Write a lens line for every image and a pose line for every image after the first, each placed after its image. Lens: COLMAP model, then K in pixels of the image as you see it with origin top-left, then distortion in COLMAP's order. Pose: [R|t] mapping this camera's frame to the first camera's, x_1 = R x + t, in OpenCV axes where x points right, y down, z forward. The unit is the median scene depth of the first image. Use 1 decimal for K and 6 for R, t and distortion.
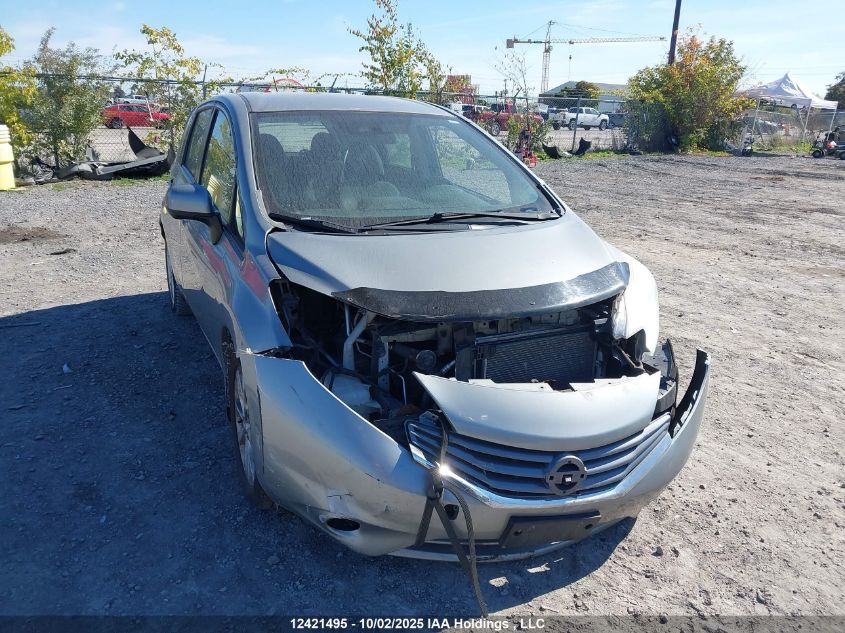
lens RADIAL K [[649.7, 0, 414.6], [0, 649.7, 319.7], [0, 0, 1]] dist [0.001285, -0.004269]
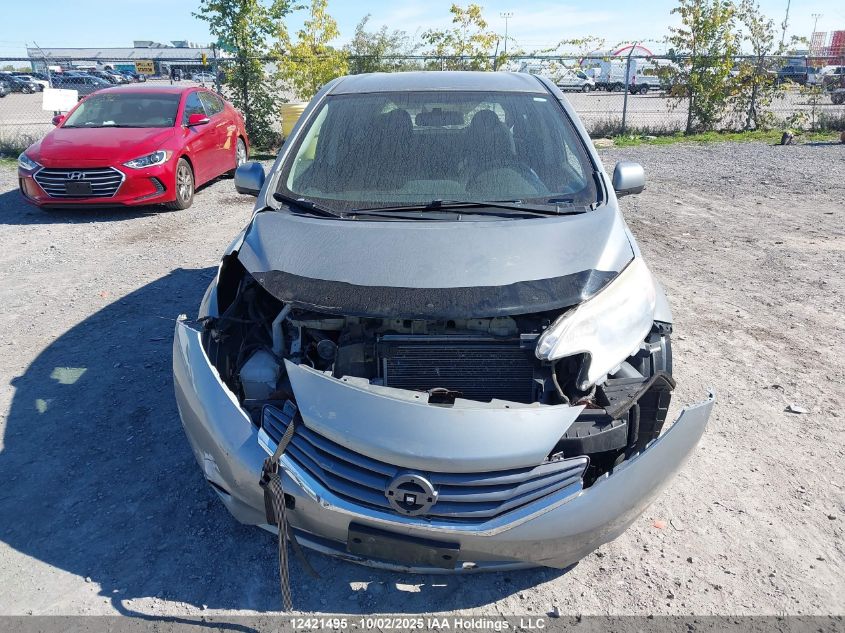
lens RADIAL K [[649.7, 0, 414.6], [0, 649.7, 319.7], [0, 0, 1]] dist [0.001285, -0.004269]
pose [[0.888730, 0.131667, -0.439116, 0.439777], [-0.113719, 0.991247, 0.067065, -0.050289], [0.444102, -0.009667, 0.895924, 0.127661]]
